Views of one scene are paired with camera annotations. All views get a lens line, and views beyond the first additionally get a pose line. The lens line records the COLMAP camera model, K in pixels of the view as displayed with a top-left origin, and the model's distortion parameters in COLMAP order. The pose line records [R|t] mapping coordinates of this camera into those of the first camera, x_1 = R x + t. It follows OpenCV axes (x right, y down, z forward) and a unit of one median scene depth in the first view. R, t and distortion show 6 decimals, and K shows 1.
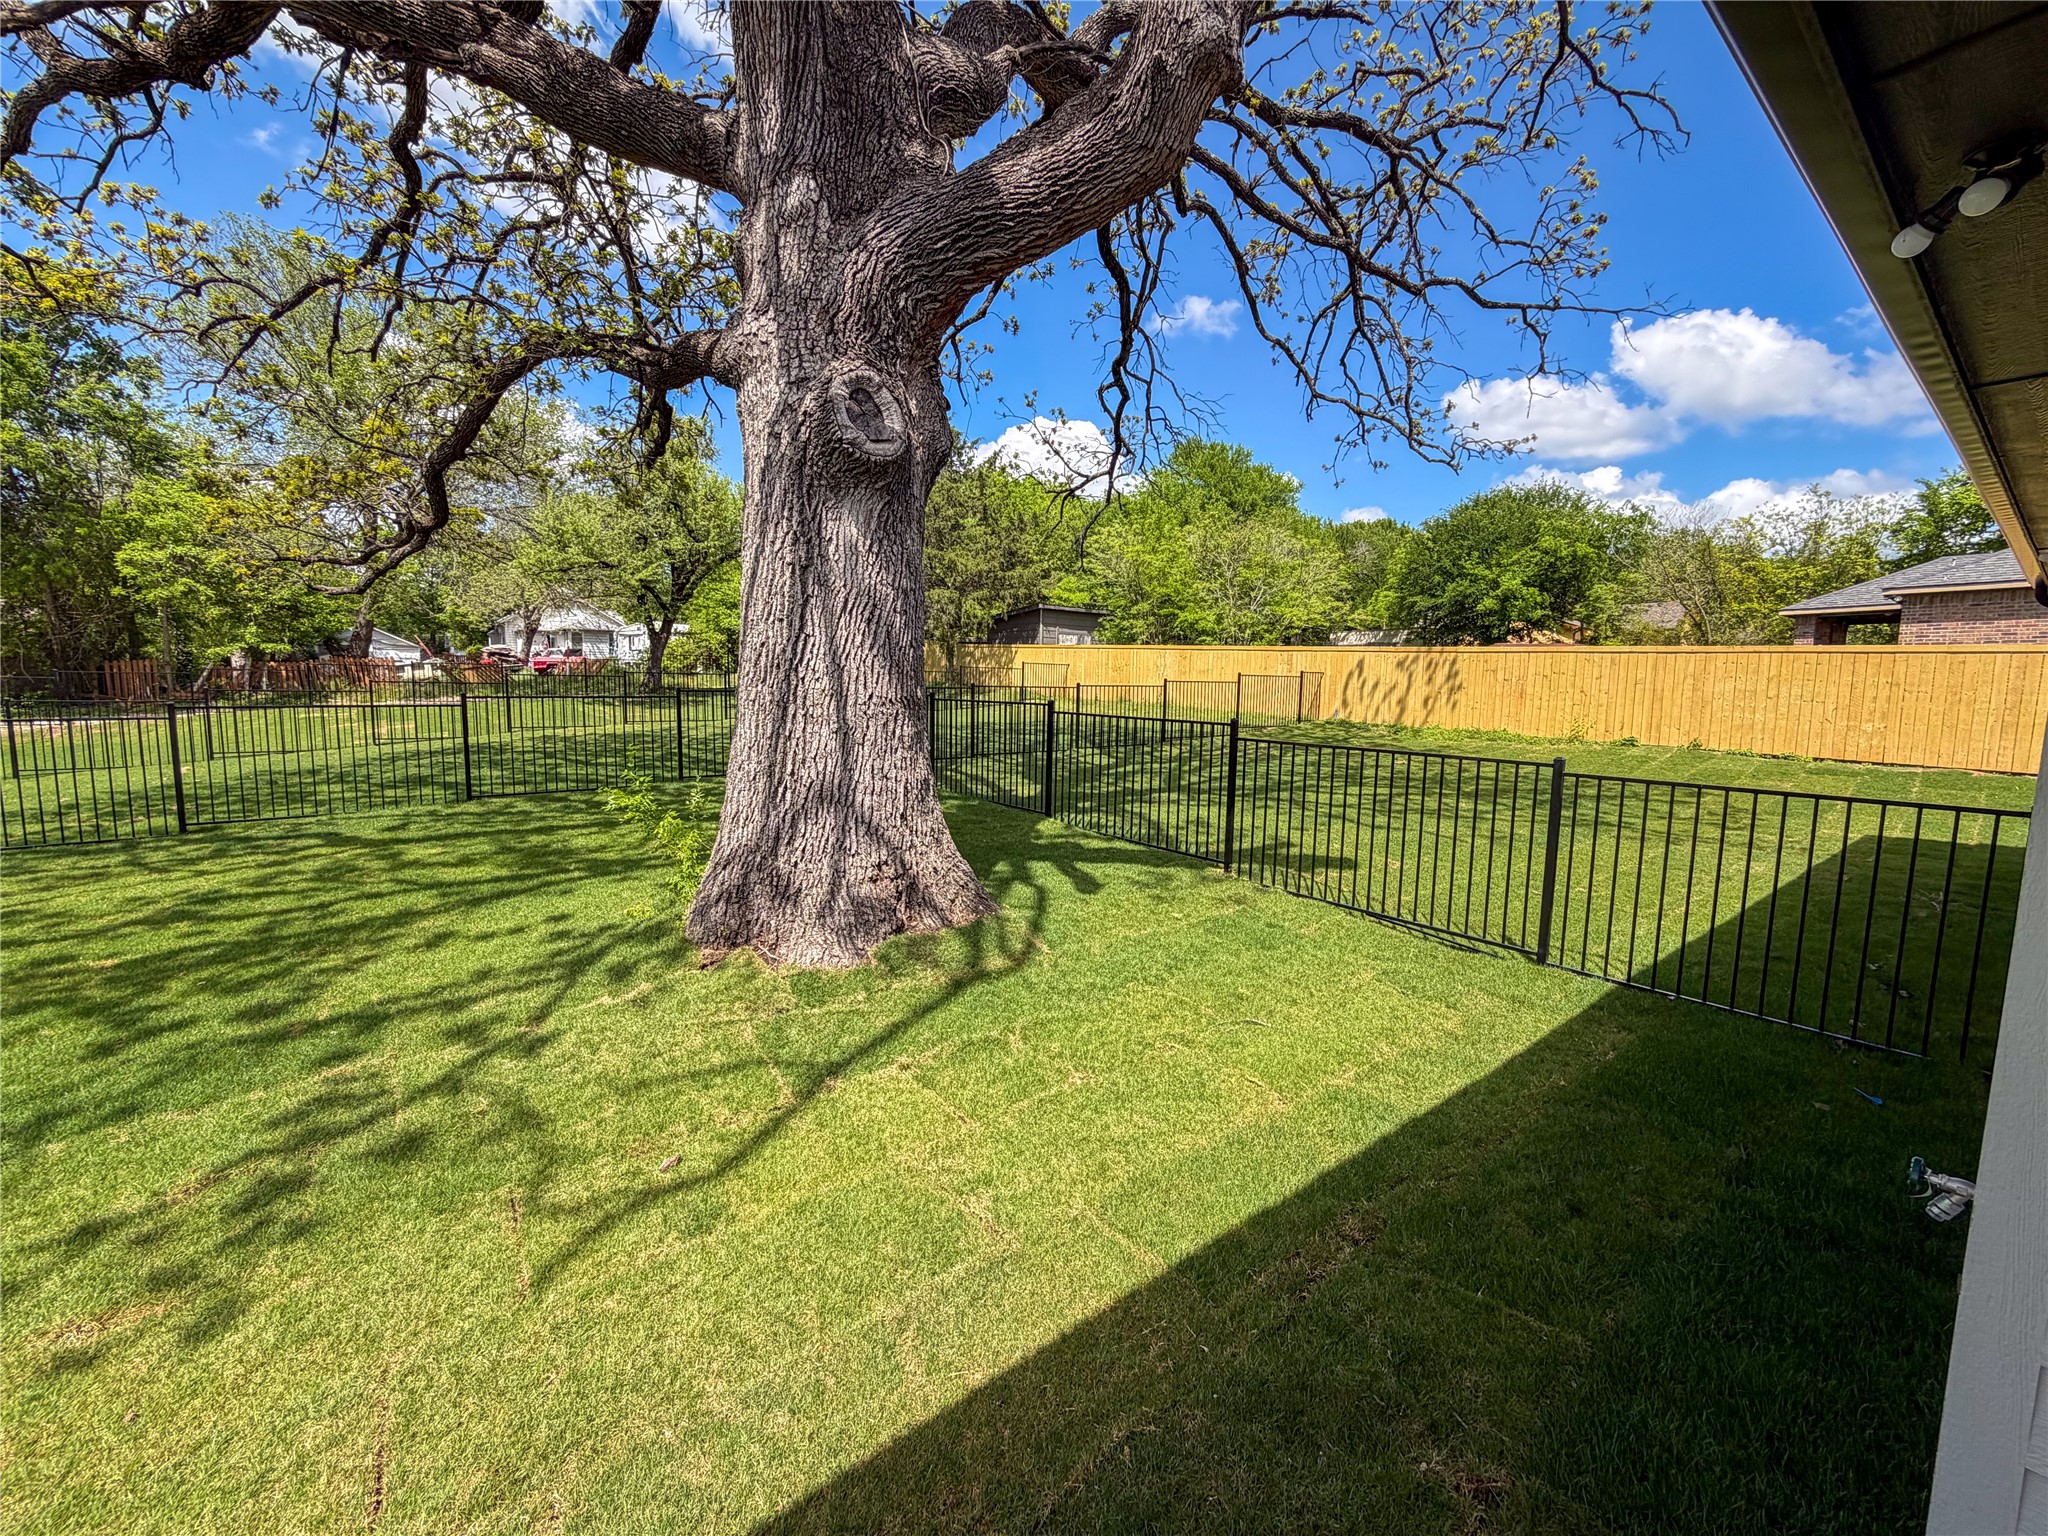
lens RADIAL K [[814.3, 0, 1024.0], [0, 814.3, 768.0], [0, 0, 1]] dist [0.014659, 0.000065]
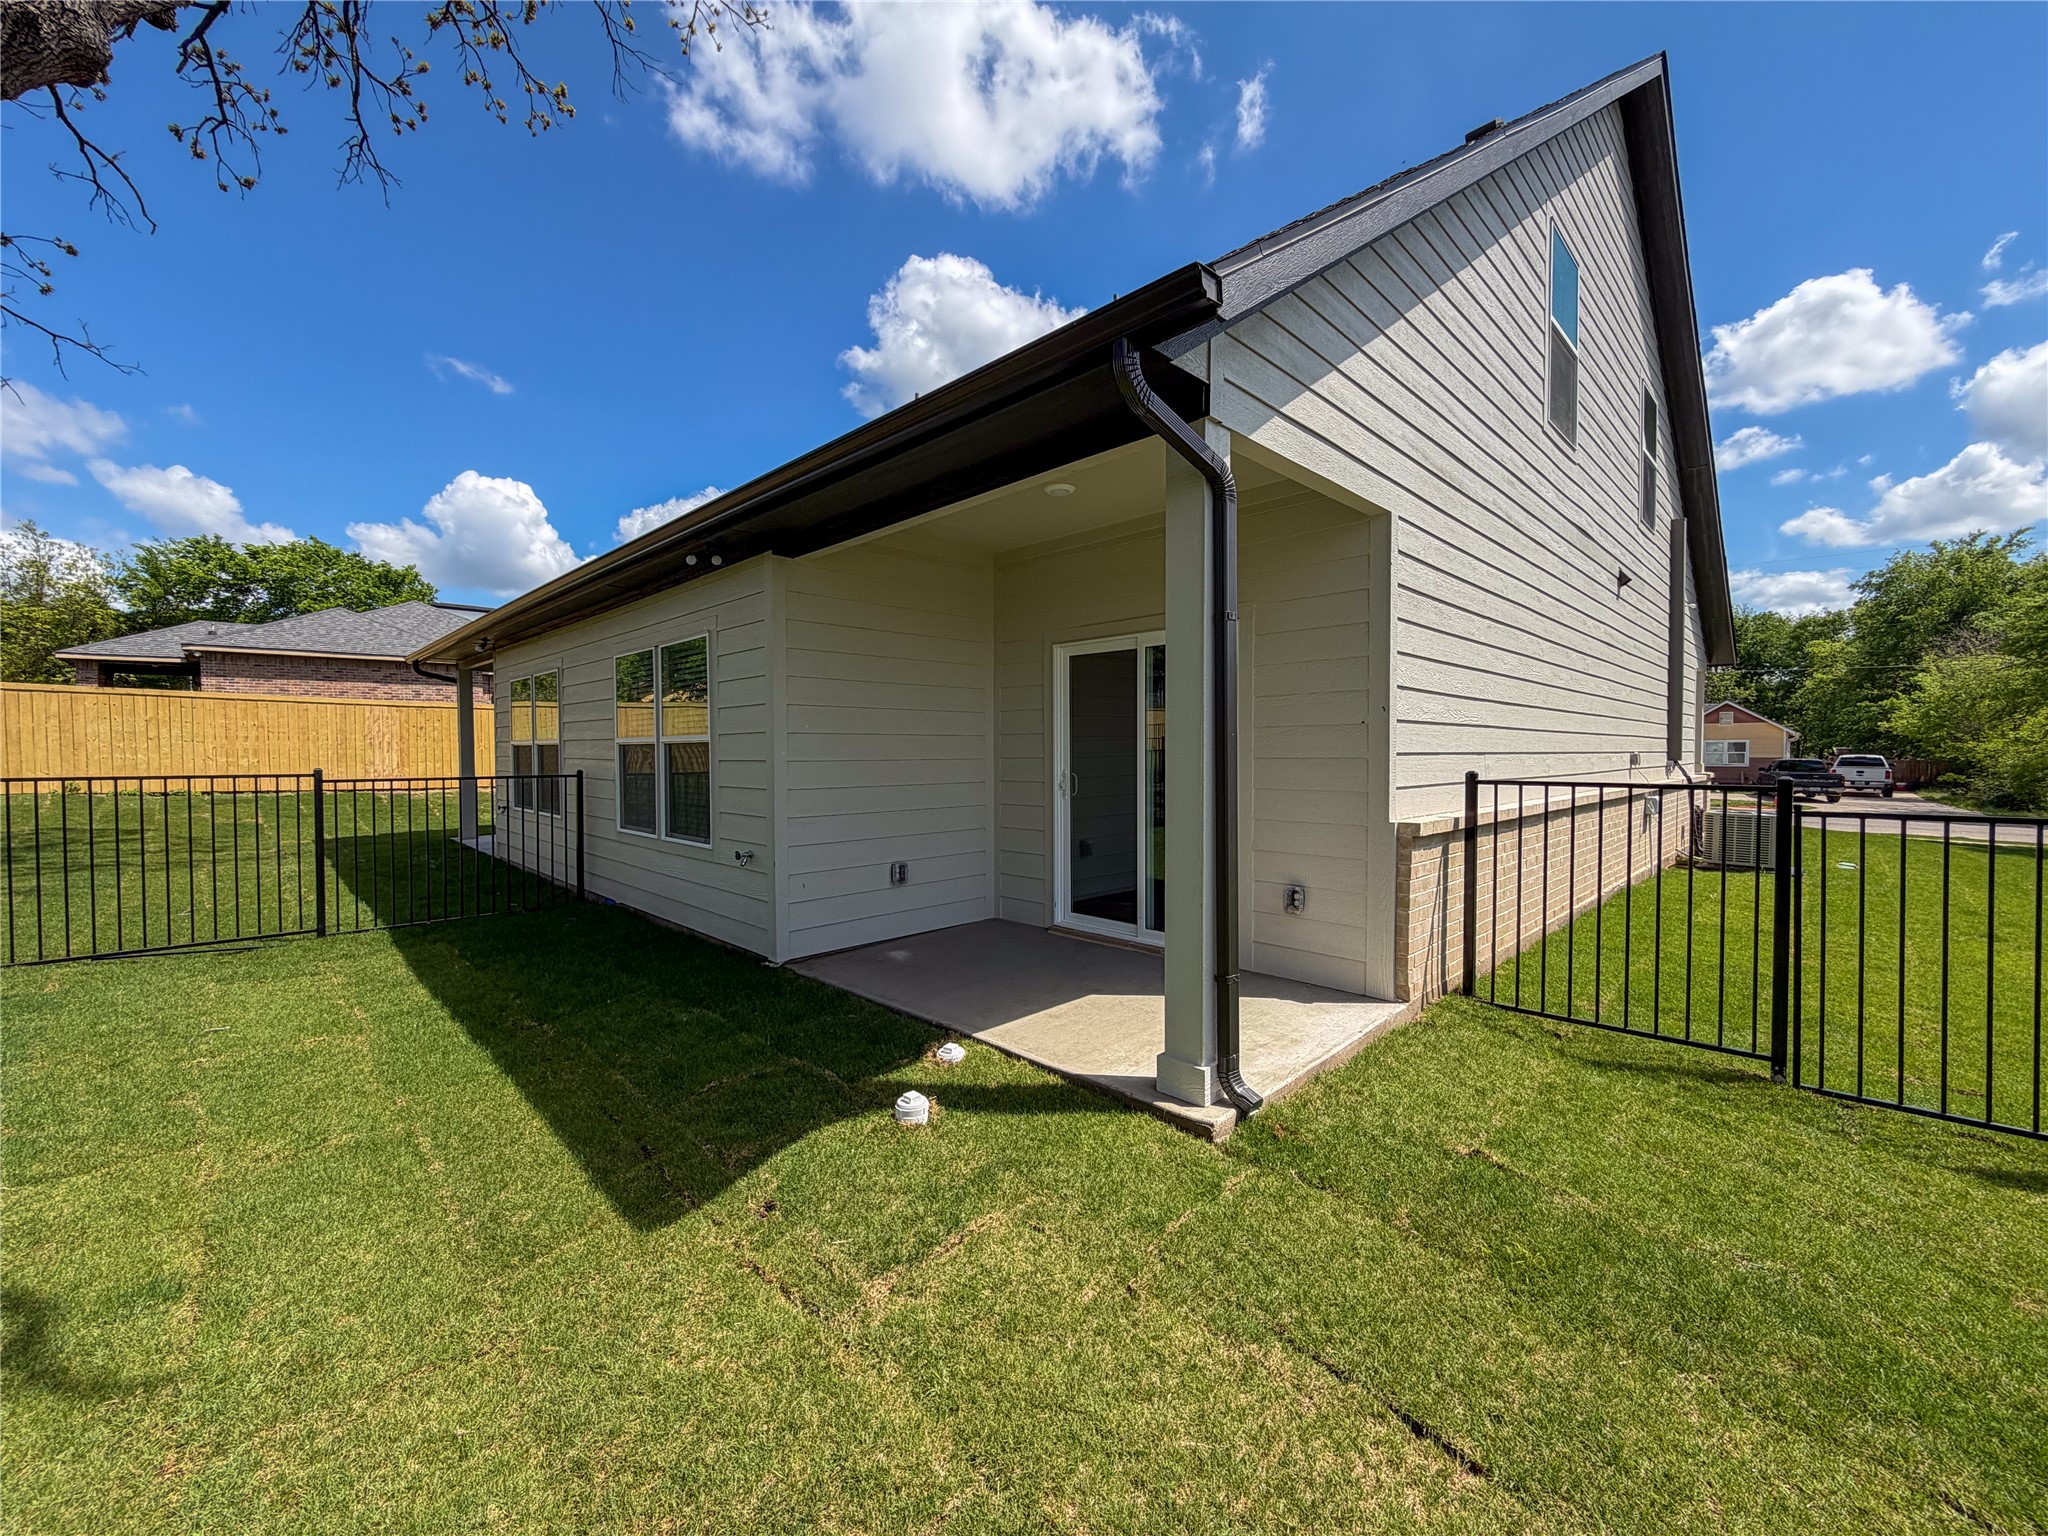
lens RADIAL K [[814.3, 0, 1024.0], [0, 814.3, 768.0], [0, 0, 1]] dist [0.014659, 0.000065]
pose [[-0.121565, -0.041758, 0.991705, -0.203239], [0.104808, 0.992989, 0.054660, 0.008731], [-0.987035, 0.110583, -0.116336, 0.021796]]
